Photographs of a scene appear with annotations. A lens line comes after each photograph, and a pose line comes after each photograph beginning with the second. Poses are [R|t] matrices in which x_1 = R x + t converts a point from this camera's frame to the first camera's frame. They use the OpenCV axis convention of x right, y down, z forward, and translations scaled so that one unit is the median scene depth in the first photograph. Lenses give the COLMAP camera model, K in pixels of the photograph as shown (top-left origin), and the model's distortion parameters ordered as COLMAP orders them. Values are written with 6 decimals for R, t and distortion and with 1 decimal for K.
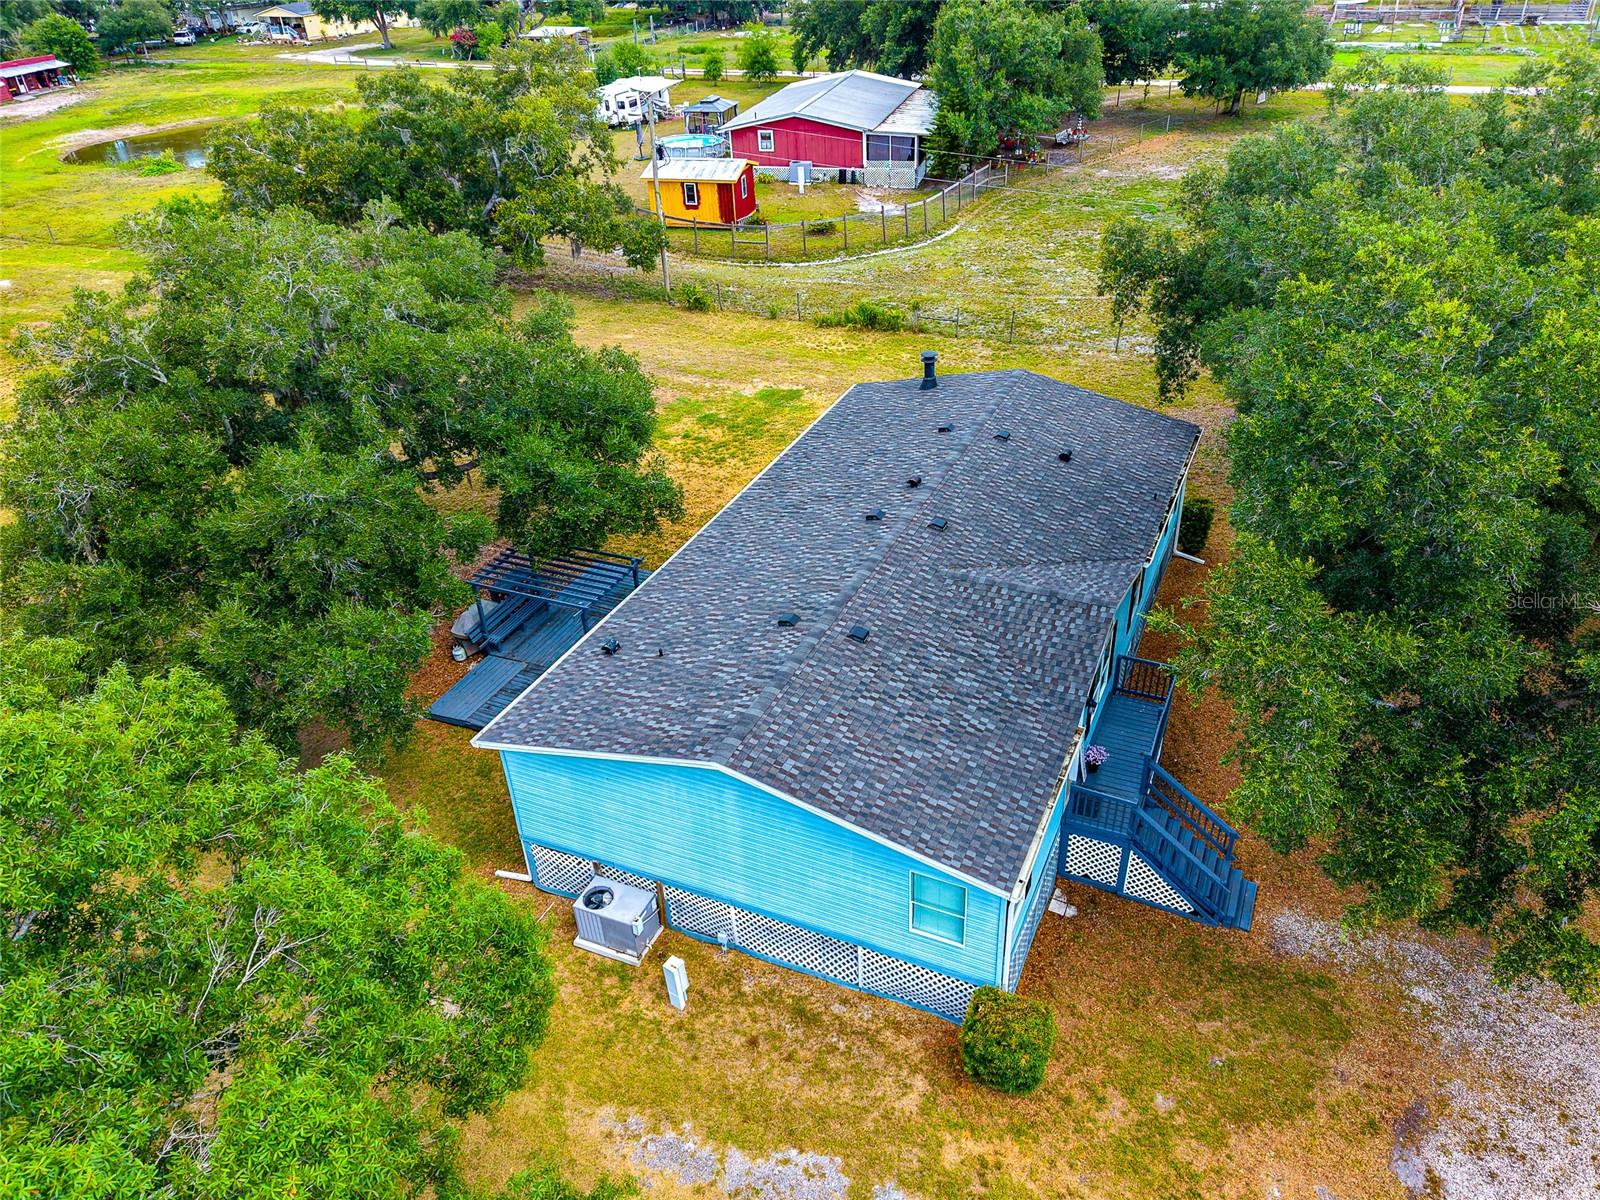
lens RADIAL K [[1113.8, 0, 832.7], [0, 1113.8, 602.2], [0, 0, 1]] dist [0.028411, -0.020122]
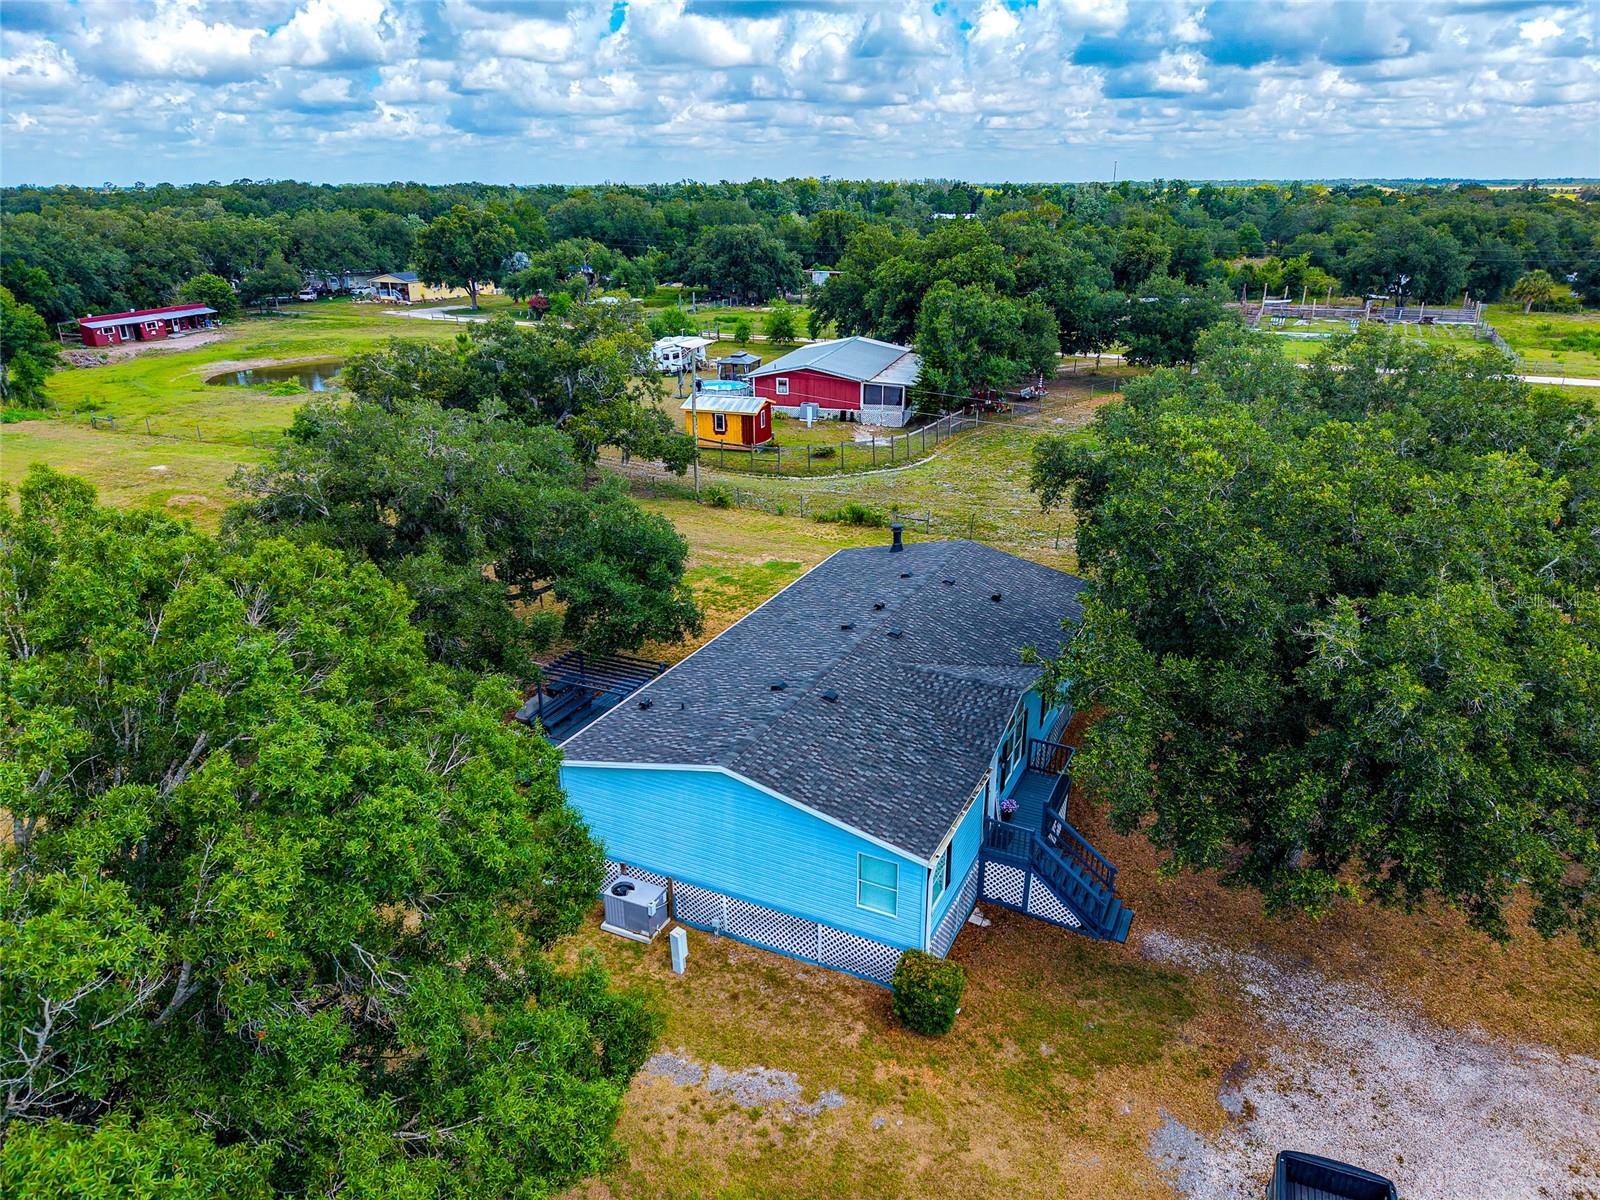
lens RADIAL K [[1043.8, 0, 804.9], [0, 1043.8, 623.1], [0, 0, 1]] dist [0.071641, -0.090663]
pose [[0.998700, 0.043371, -0.026795, 0.018224], [-0.047584, 0.981655, -0.184631, 0.139655], [0.018296, 0.185666, 0.982443, -0.211486]]
